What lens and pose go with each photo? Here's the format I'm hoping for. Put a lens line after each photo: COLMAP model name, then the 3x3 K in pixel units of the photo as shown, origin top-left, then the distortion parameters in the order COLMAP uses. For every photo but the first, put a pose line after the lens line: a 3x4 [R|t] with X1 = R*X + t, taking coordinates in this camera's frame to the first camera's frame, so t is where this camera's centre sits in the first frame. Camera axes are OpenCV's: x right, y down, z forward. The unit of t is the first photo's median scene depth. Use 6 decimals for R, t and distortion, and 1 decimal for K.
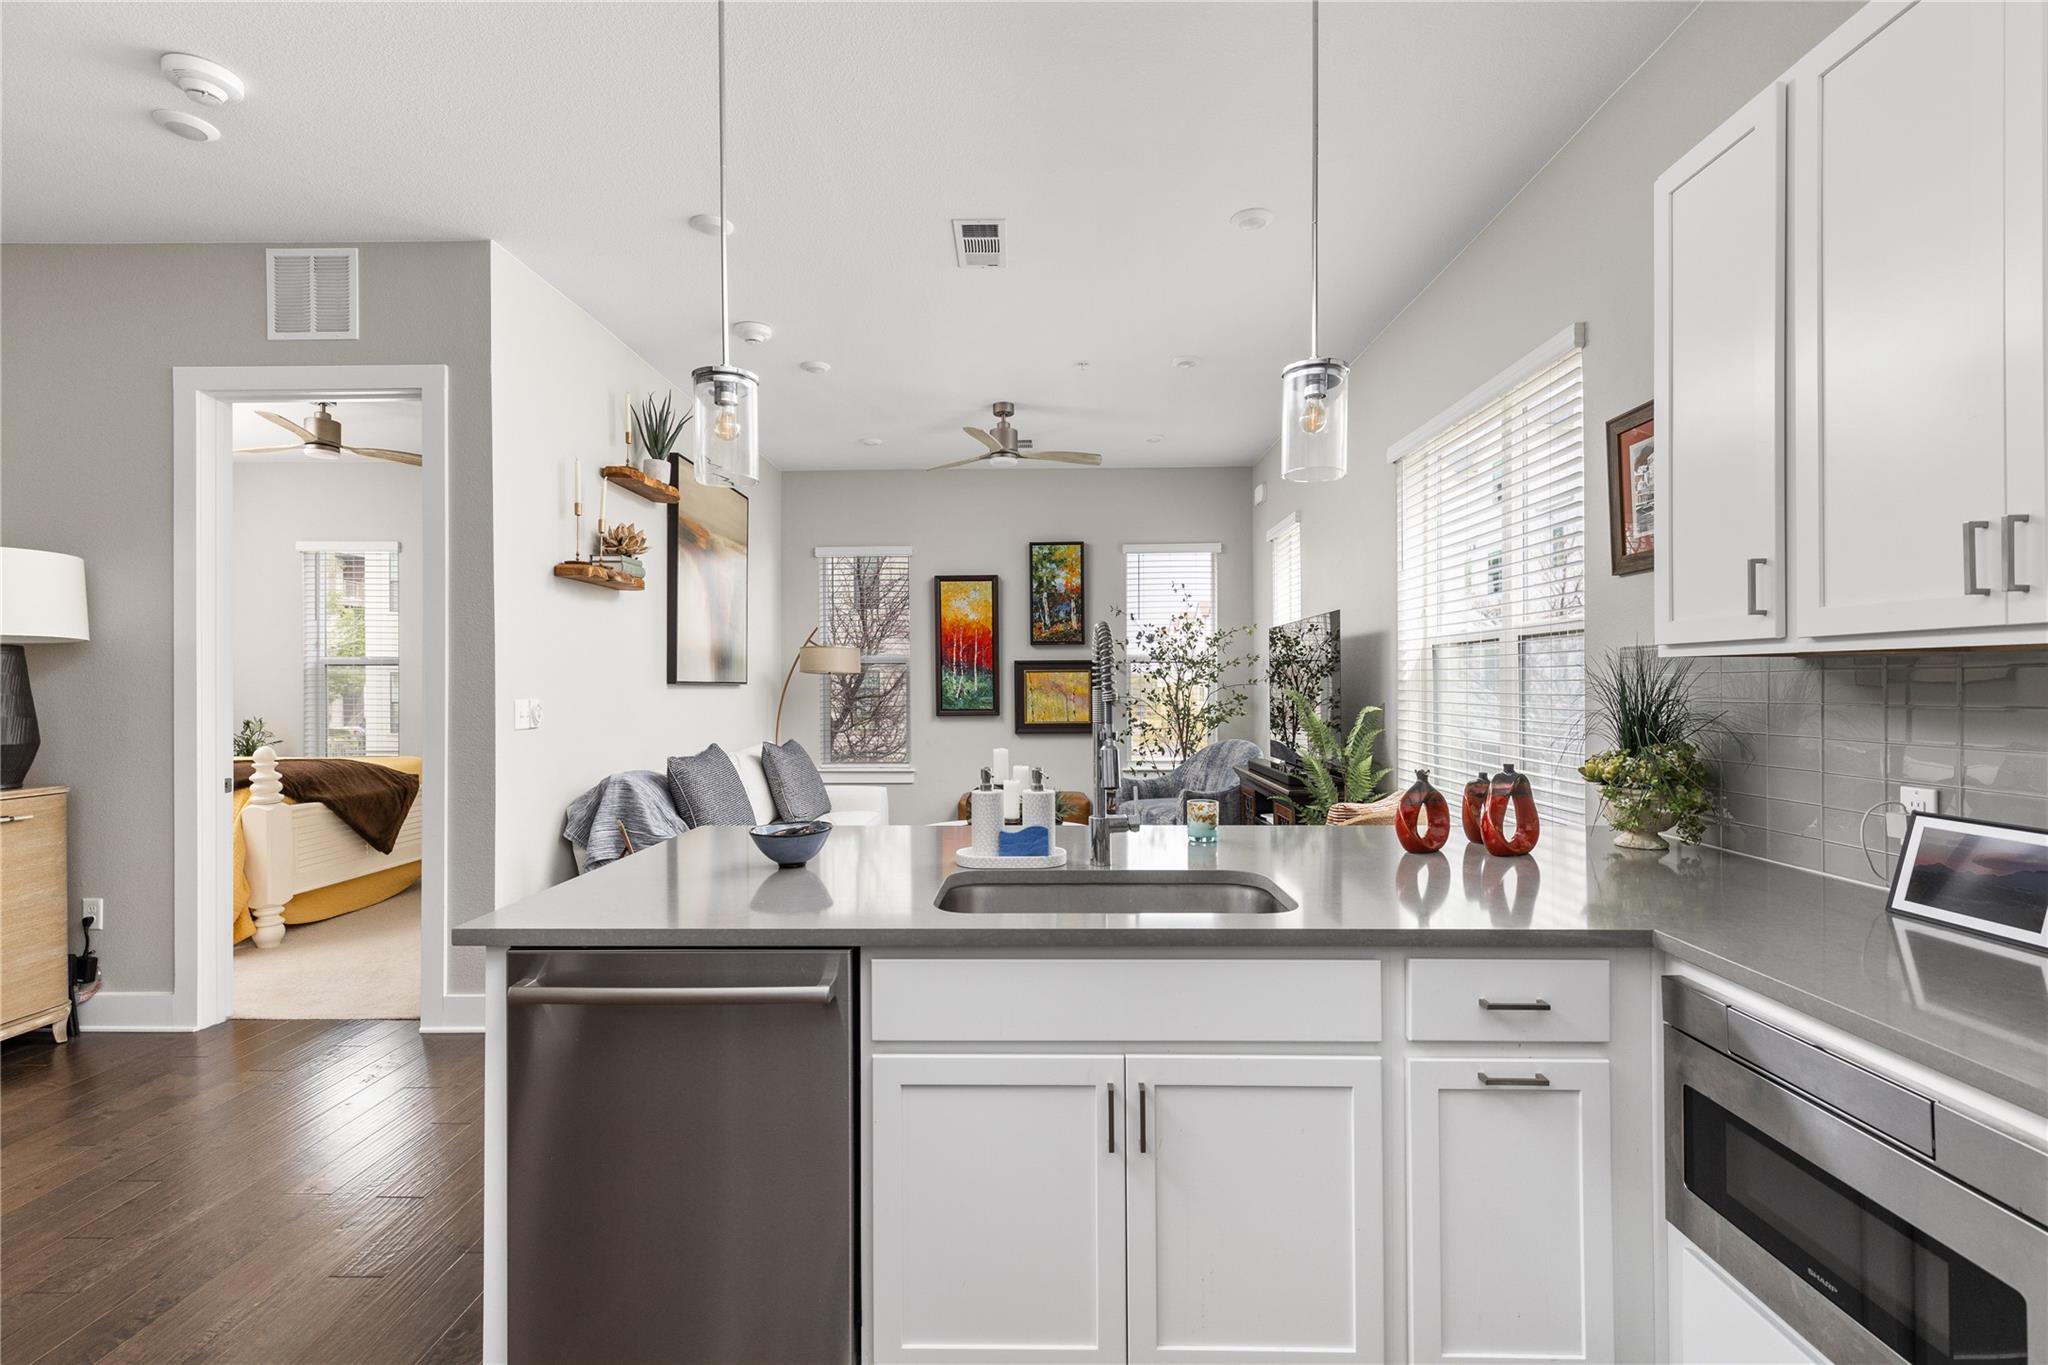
lens RADIAL K [[904.5, 0, 1016.0], [0, 904.5, 681.1], [0, 0, 1]] dist [-0.000382, -0.000006]
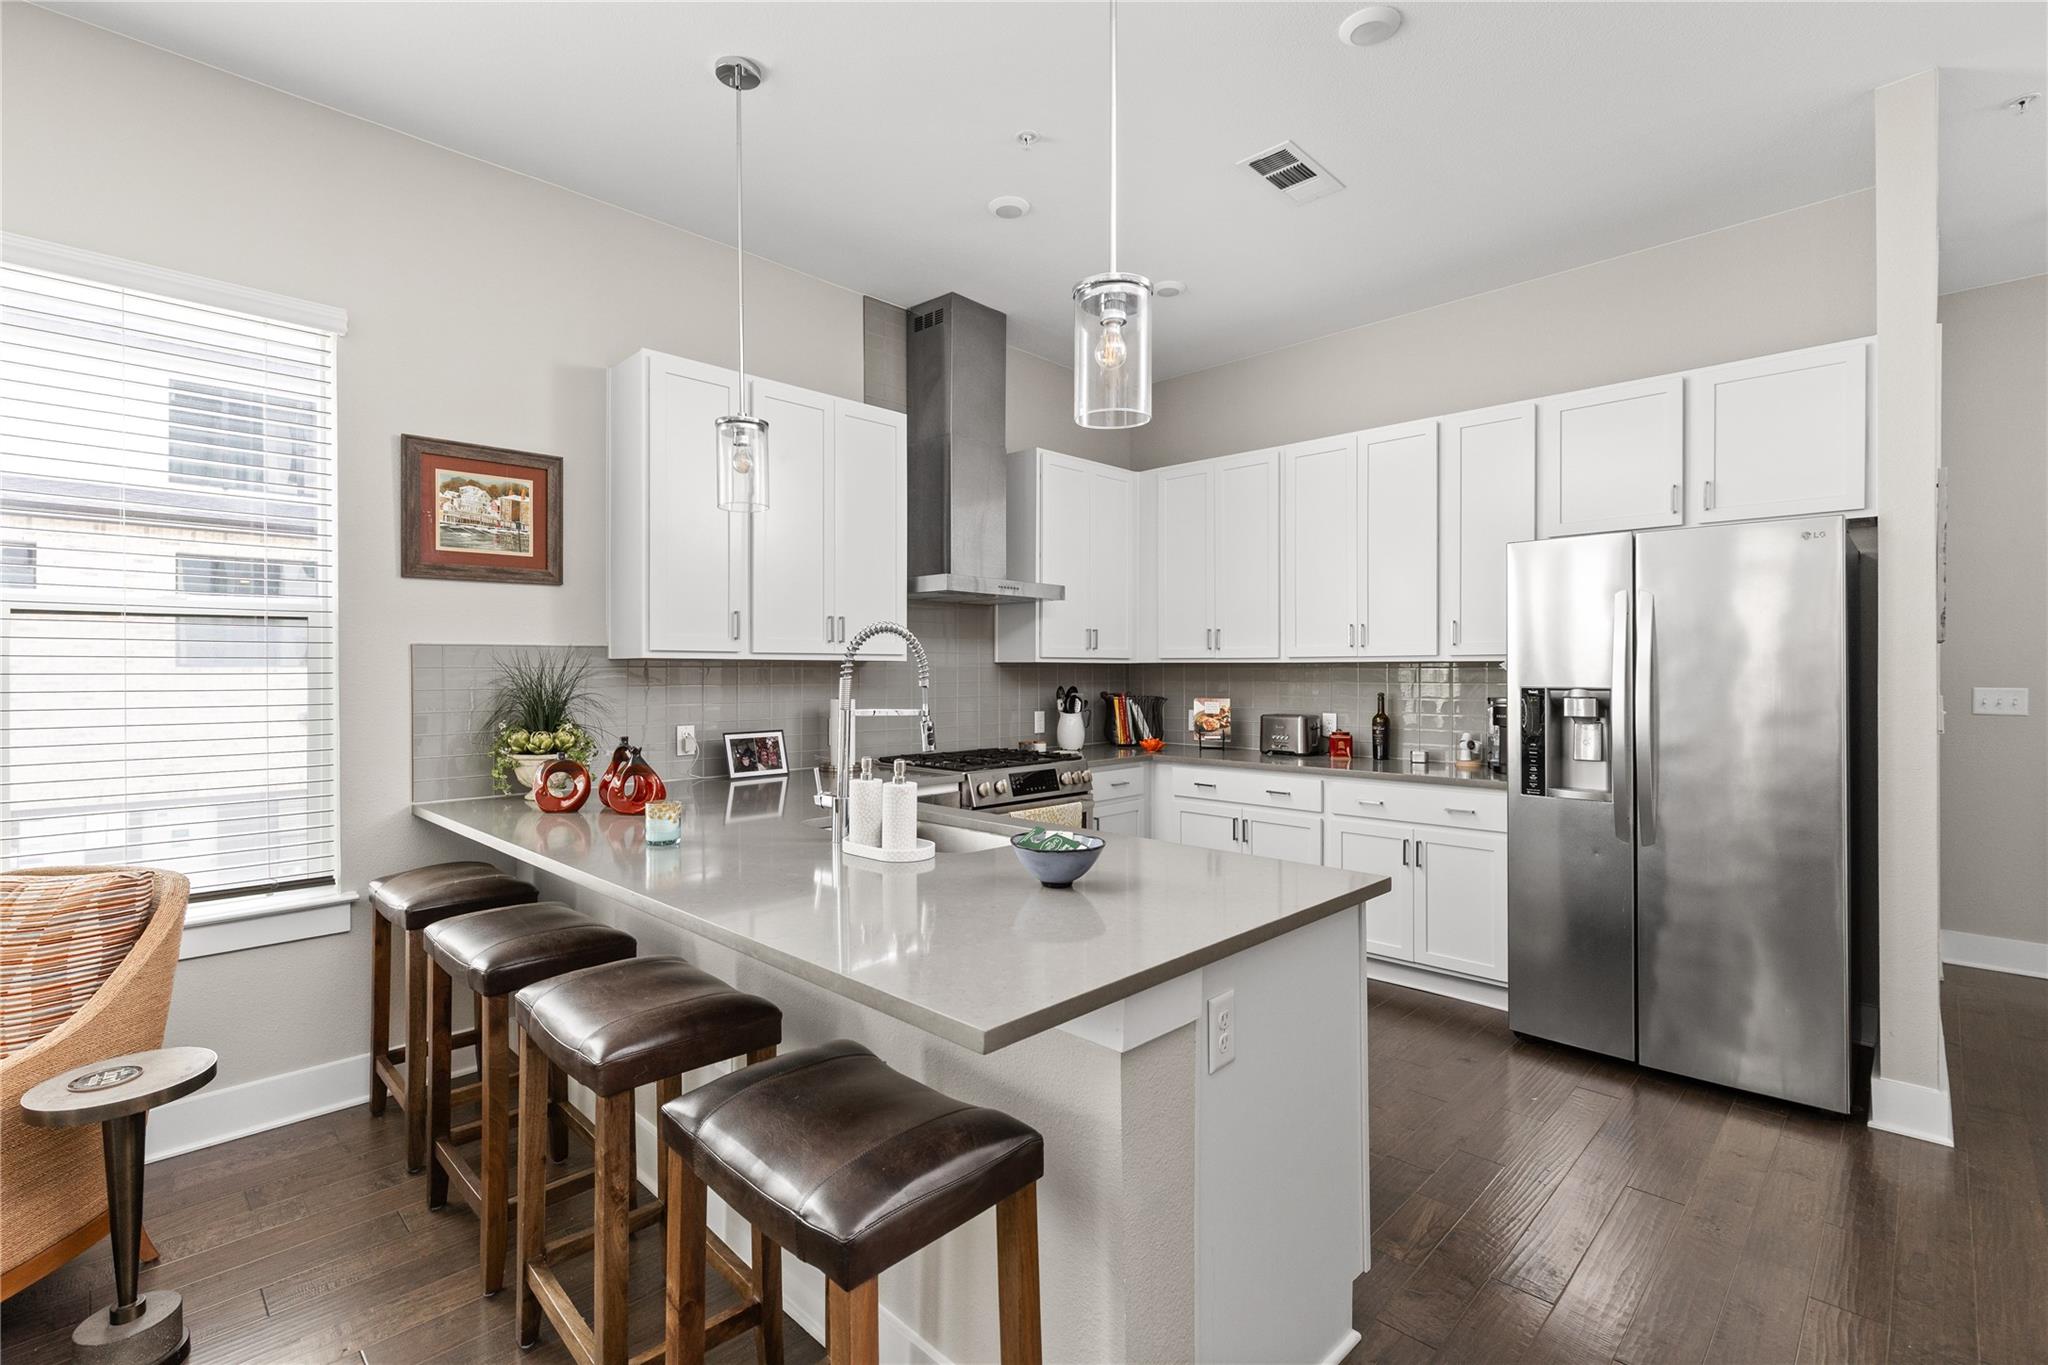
lens RADIAL K [[936.0, 0, 1024.0], [0, 936.0, 682.5], [0, 0, 1]] dist [0.003446, 0.000307]
pose [[-0.731501, -0.002864, 0.681834, -0.234411], [0.003599, 0.999961, 0.008062, 0.001255], [-0.681831, 0.008351, -0.731462, 0.469846]]
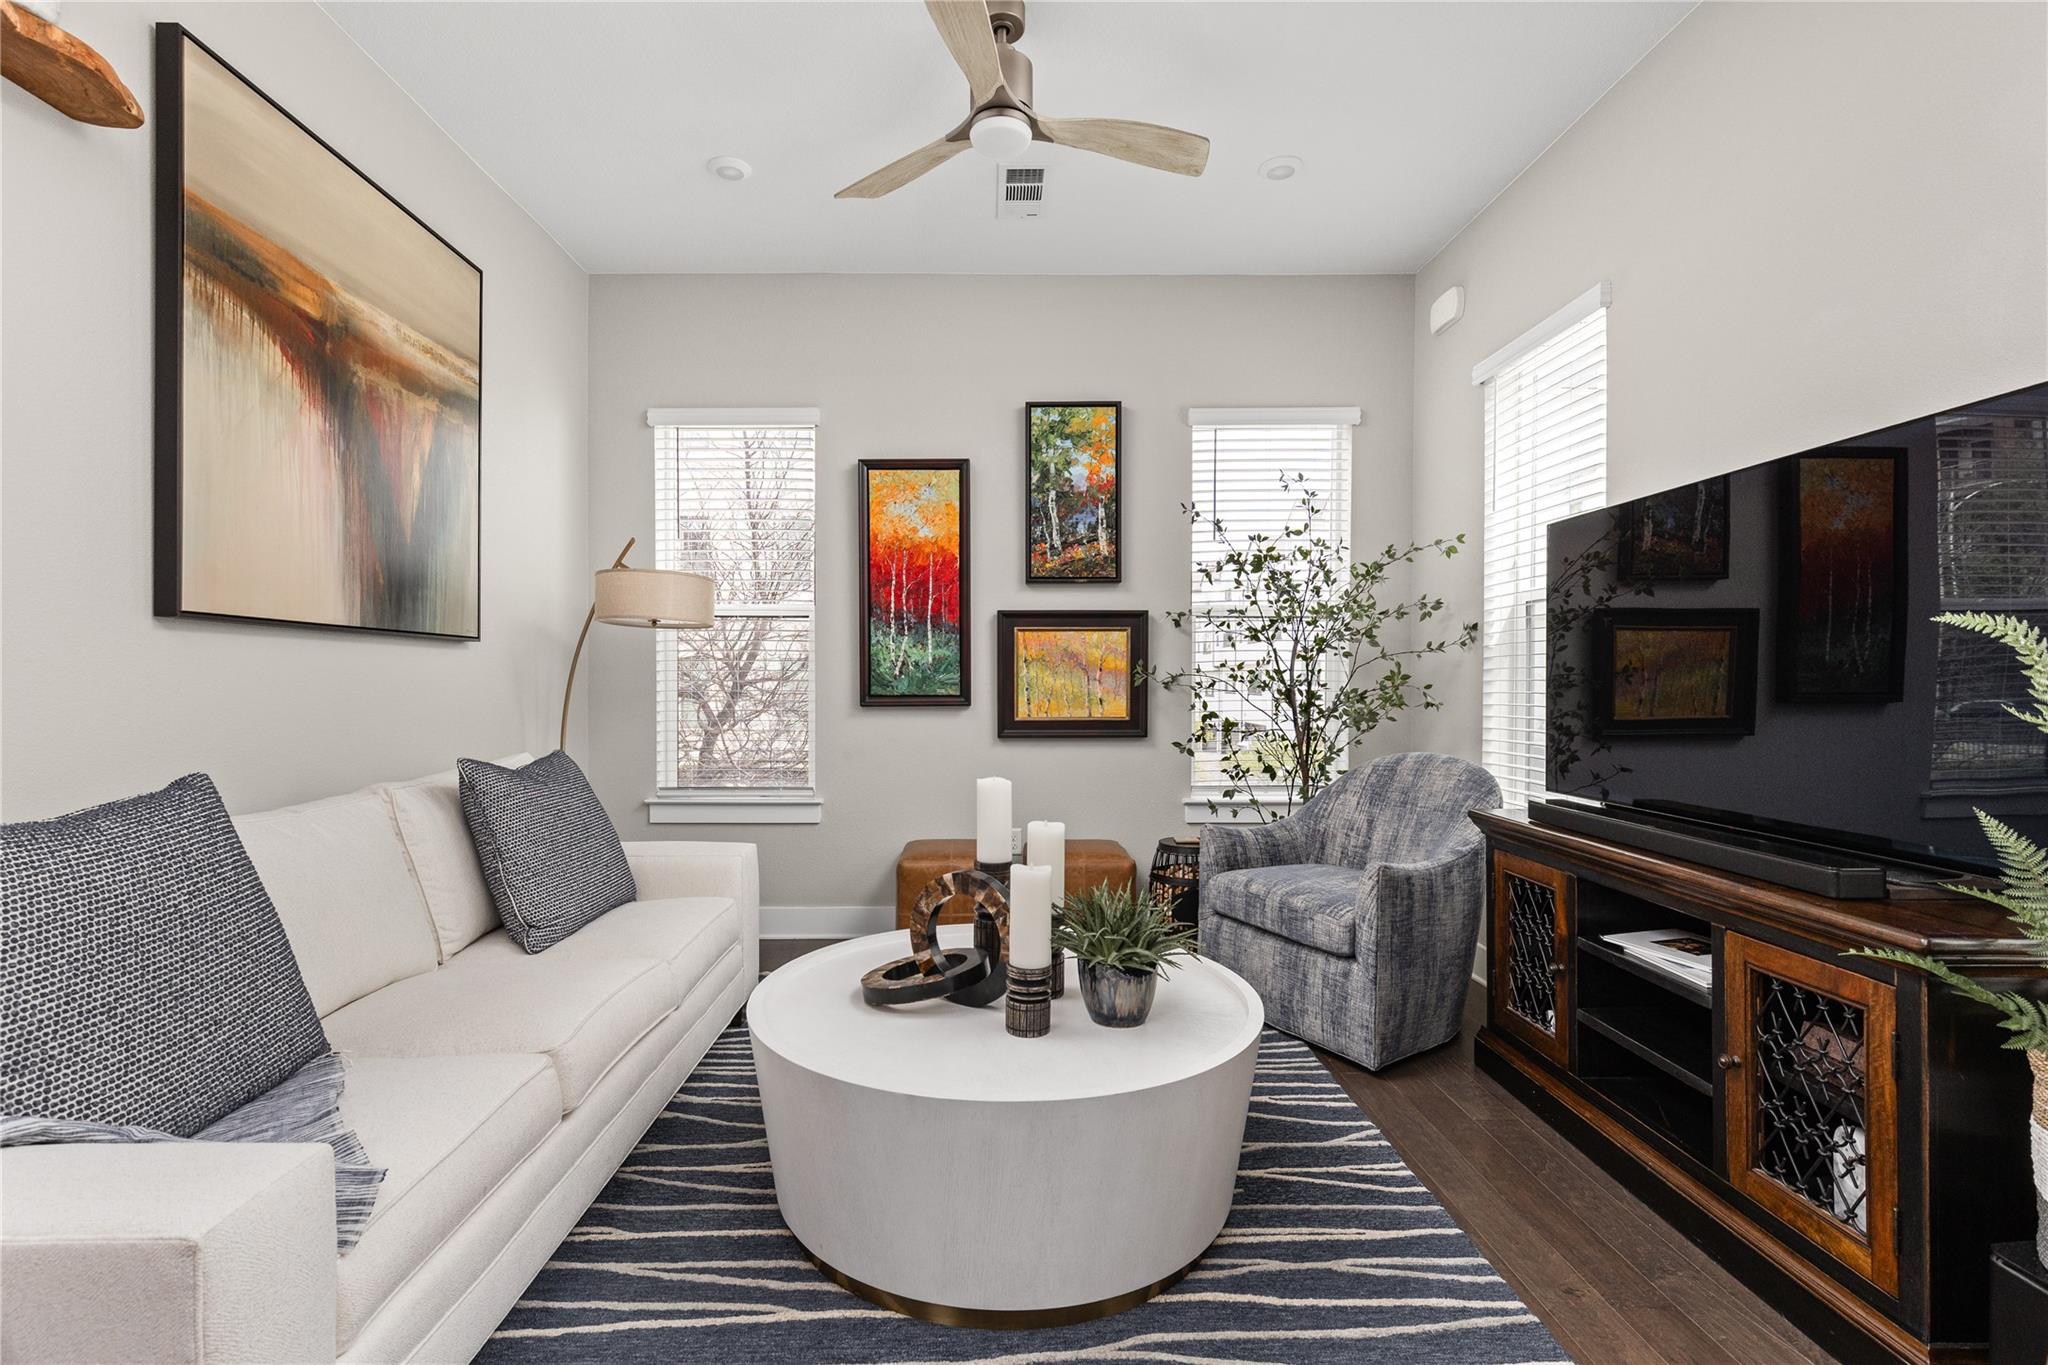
lens RADIAL K [[941.9, 0, 969.0], [0, 941.9, 690.8], [0, 0, 1]] dist [0.002491, -0.000062]
pose [[0.999726, 0.006005, 0.022621, -0.033167], [-0.006397, 0.999830, 0.017290, 0.018183], [-0.022513, -0.017430, 0.999595, 0.405115]]
